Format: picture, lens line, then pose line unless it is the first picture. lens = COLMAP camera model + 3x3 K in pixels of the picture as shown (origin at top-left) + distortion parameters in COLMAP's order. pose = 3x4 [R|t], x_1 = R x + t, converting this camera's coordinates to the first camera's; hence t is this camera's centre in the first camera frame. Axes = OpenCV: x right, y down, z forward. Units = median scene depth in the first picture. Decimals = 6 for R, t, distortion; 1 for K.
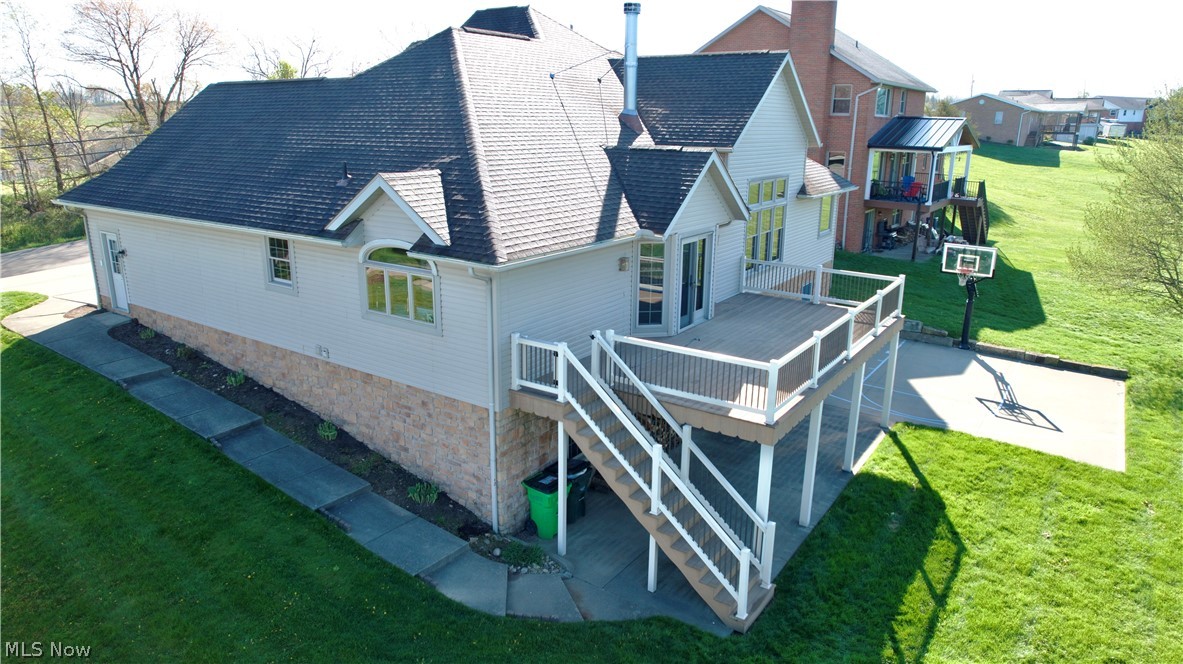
lens RADIAL K [[733.8, 0, 591.5], [0, 733.8, 332.0], [0, 0, 1]] dist [-0.032387, 0.000513]
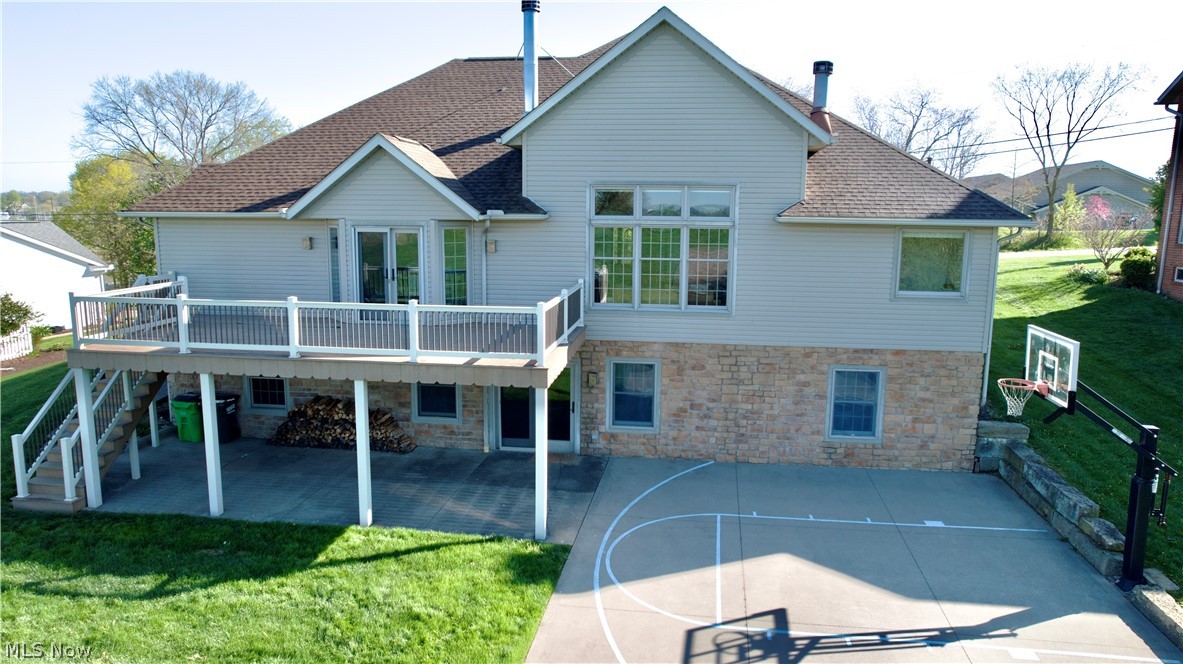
lens RADIAL K [[758.1, 0, 591.5], [0, 758.1, 332.0], [0, 0, 1]] dist [-0.077775, 0.073411]
pose [[0.449516, 0.130791, -0.883645, 1.086181], [-0.251312, 0.967783, 0.015401, -0.076378], [0.857191, 0.215148, 0.467904, 0.764088]]
